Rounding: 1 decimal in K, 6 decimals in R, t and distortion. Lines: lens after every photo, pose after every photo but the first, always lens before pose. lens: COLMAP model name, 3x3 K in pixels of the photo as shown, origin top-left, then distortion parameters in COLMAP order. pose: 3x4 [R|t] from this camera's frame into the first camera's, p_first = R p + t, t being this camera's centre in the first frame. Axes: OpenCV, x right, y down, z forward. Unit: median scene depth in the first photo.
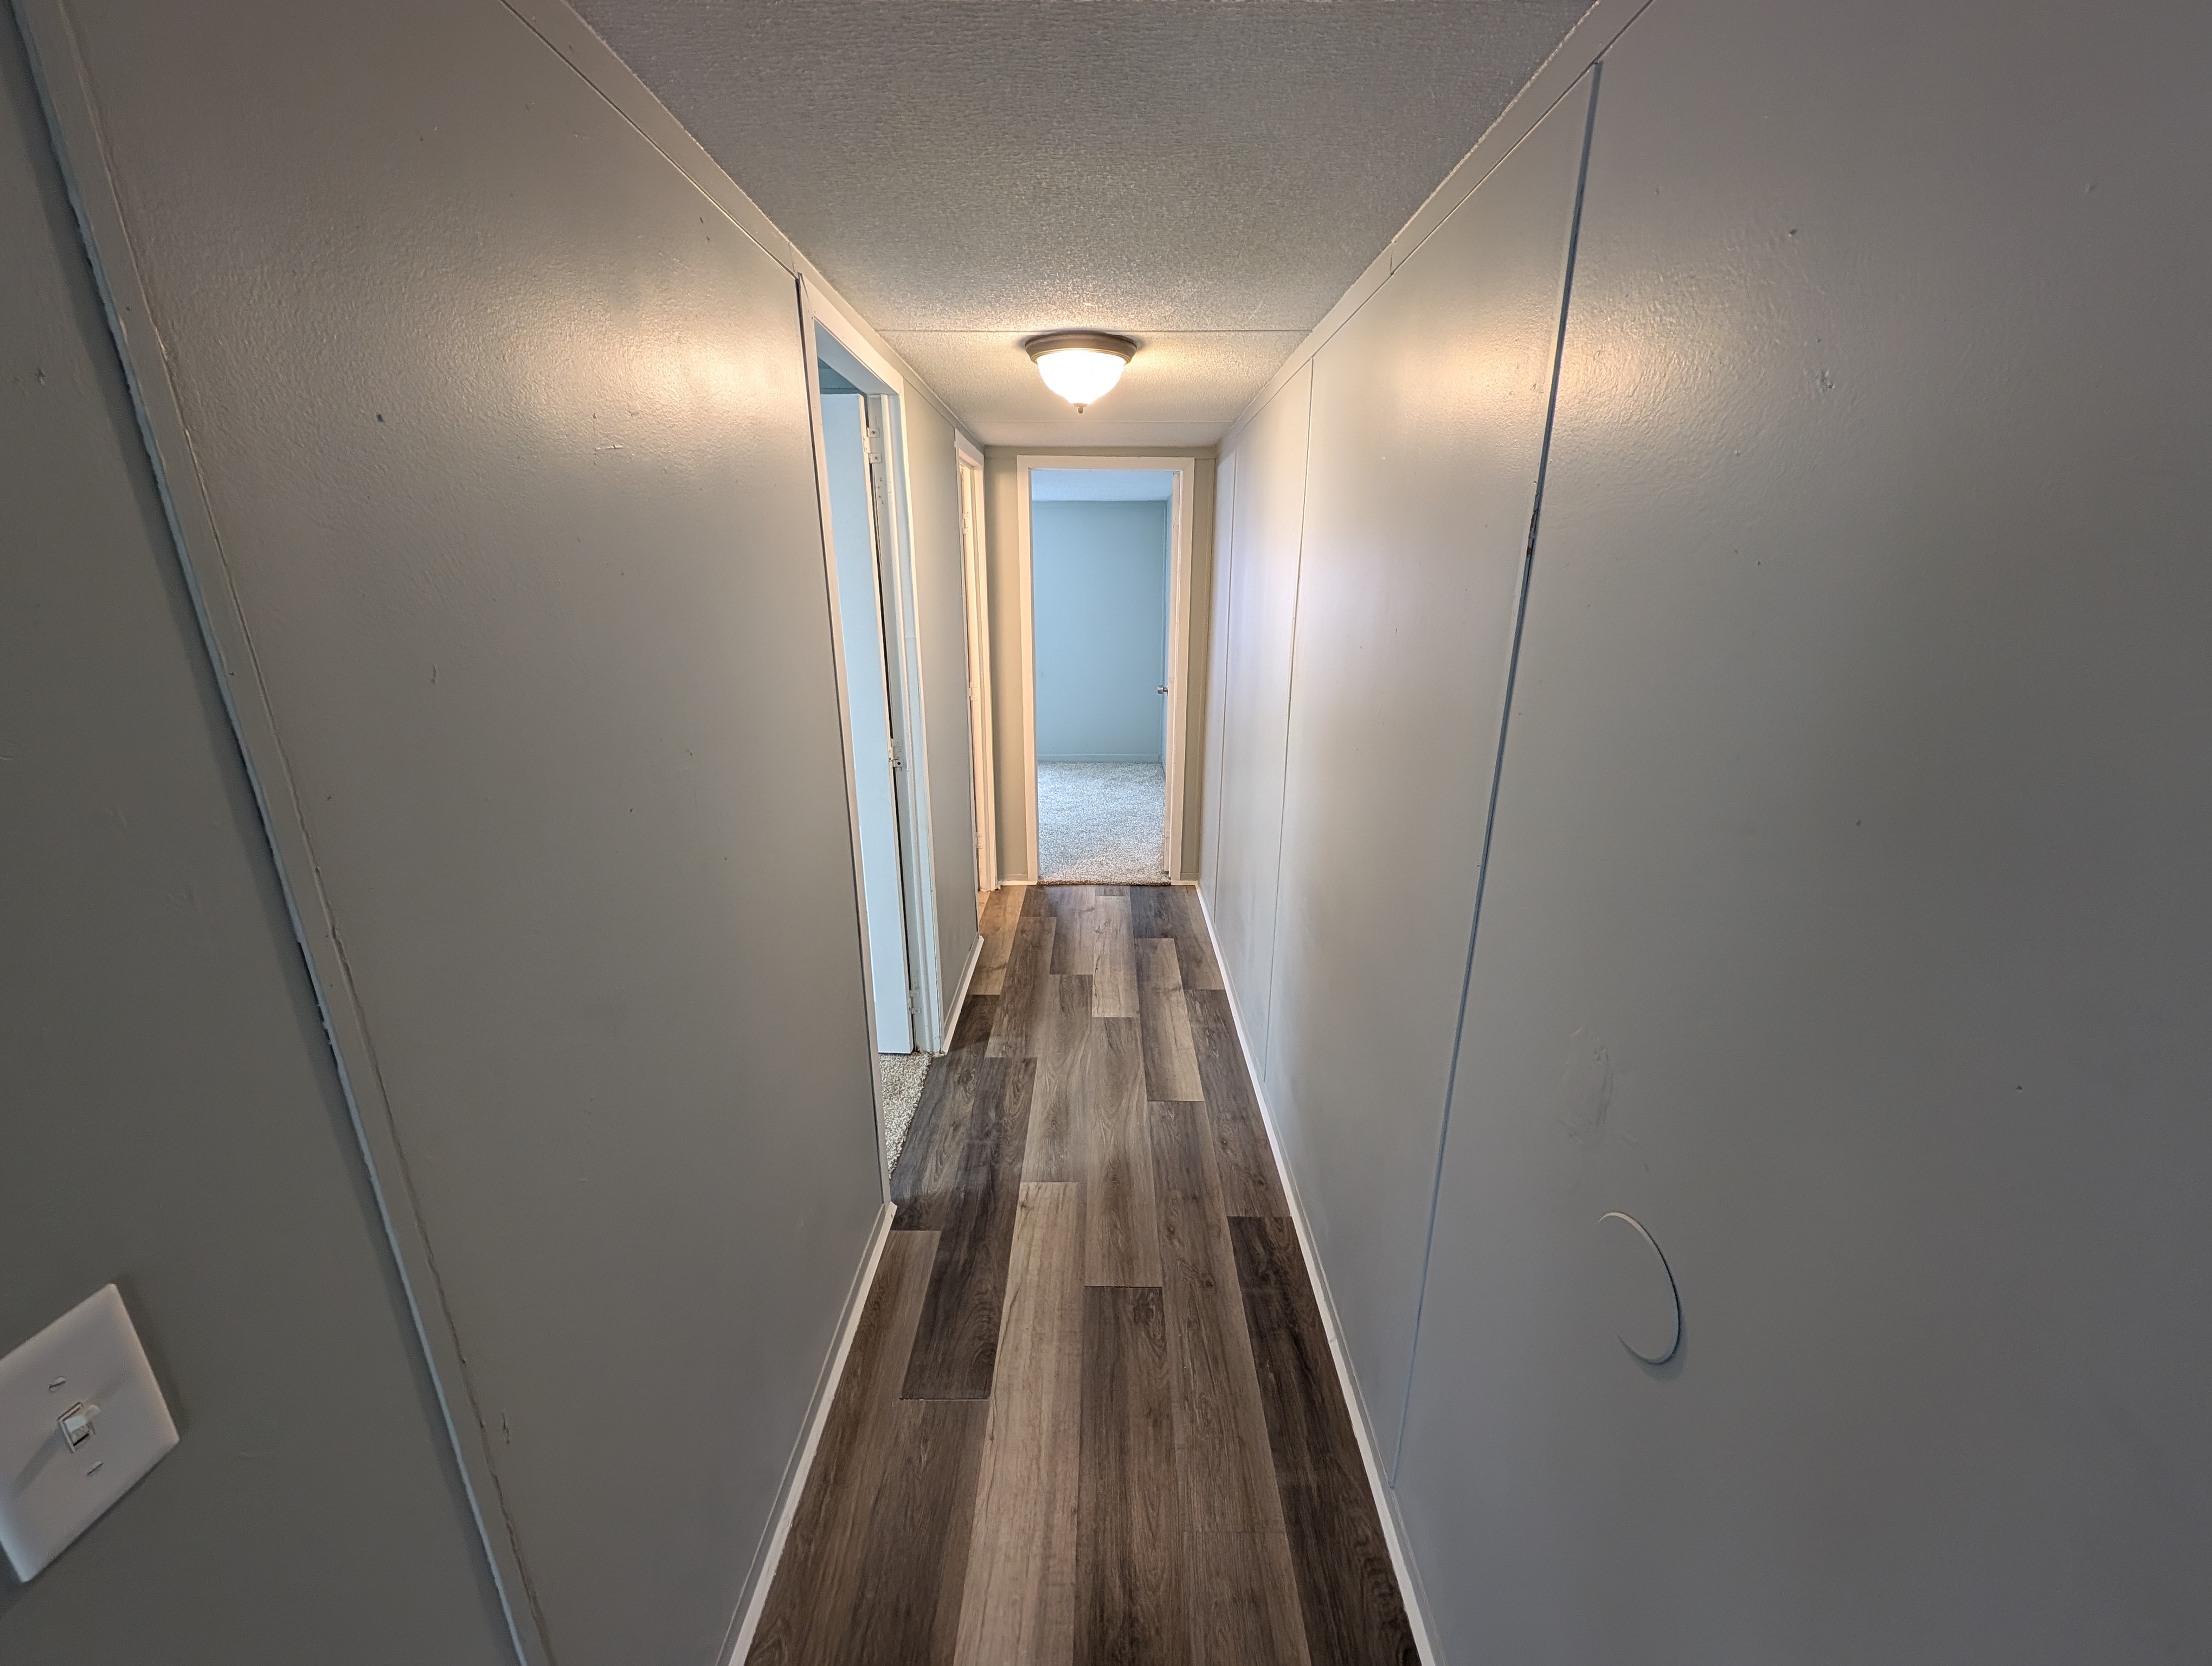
lens RADIAL K [[830.5, 0, 1103.2], [0, 830.5, 829.8], [0, 0, 1]] dist [-0.000368, -0.000475]
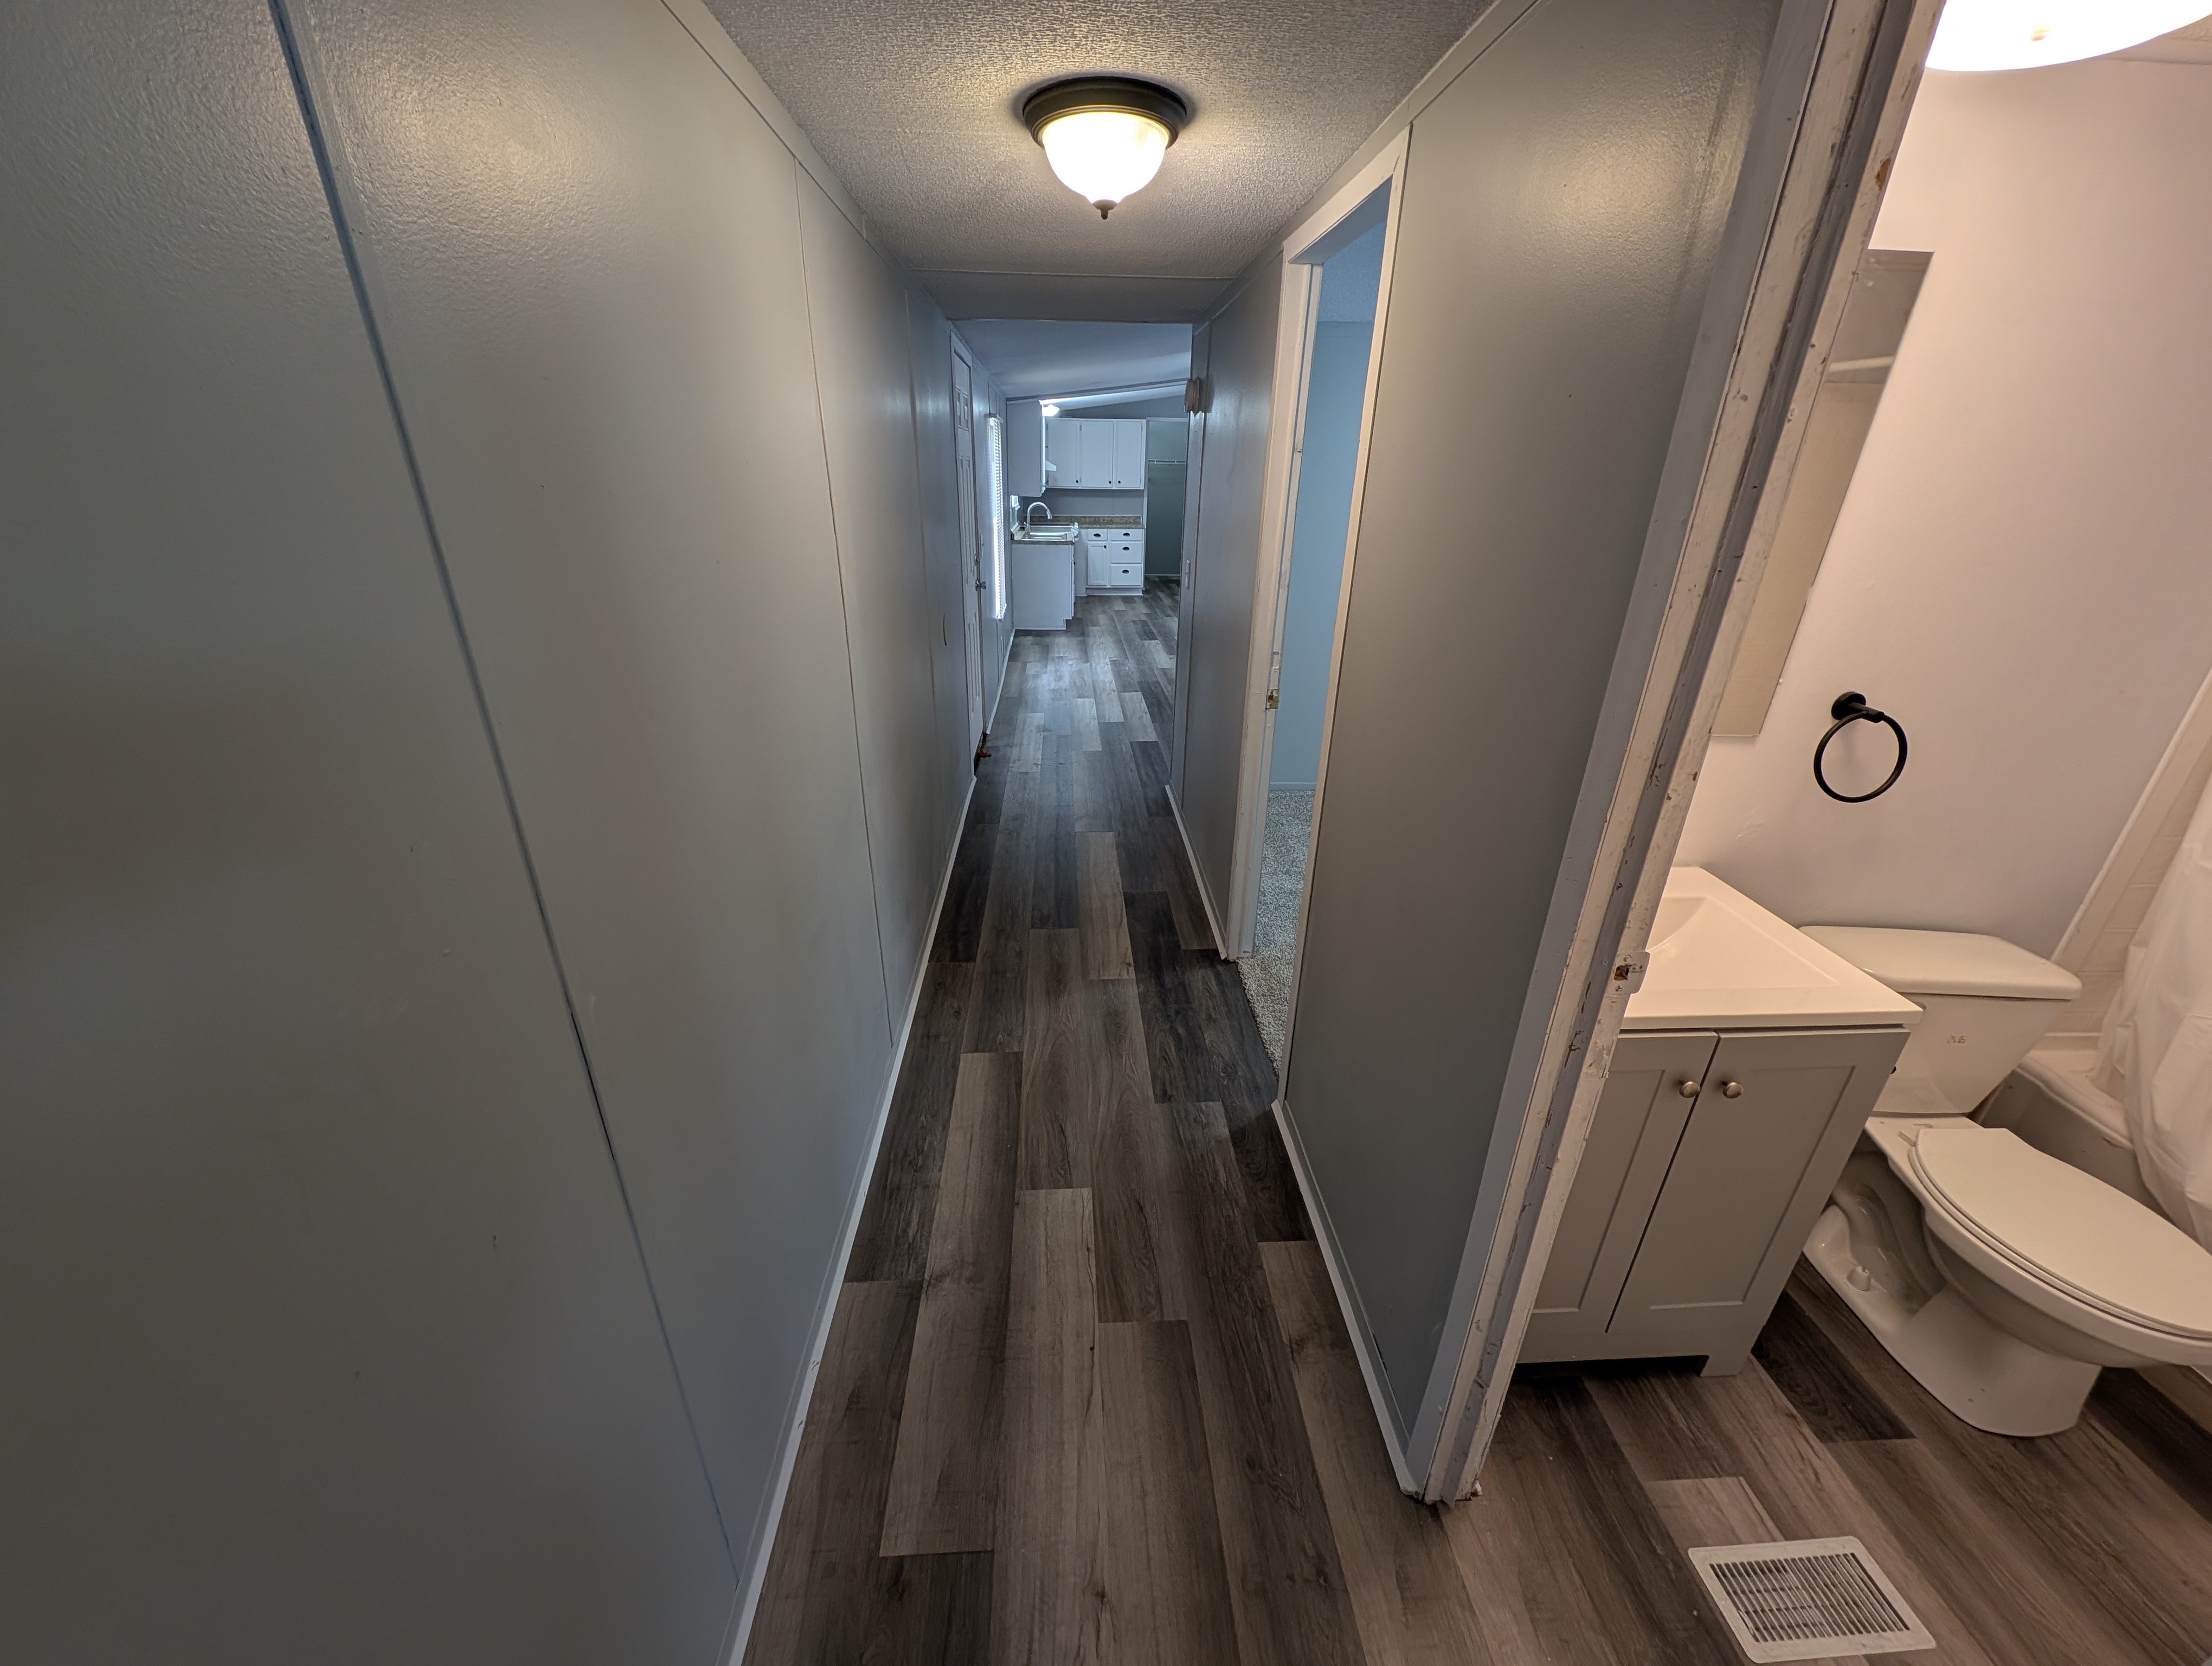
lens RADIAL K [[830.5, 0, 1103.2], [0, 830.5, 829.8], [0, 0, 1]] dist [-0.000368, -0.000475]
pose [[-0.998397, 0.000079, -0.056591, 0.016017], [-0.036765, 0.759323, 0.649675, -0.466420], [0.043022, 0.650714, -0.758103, 1.528225]]
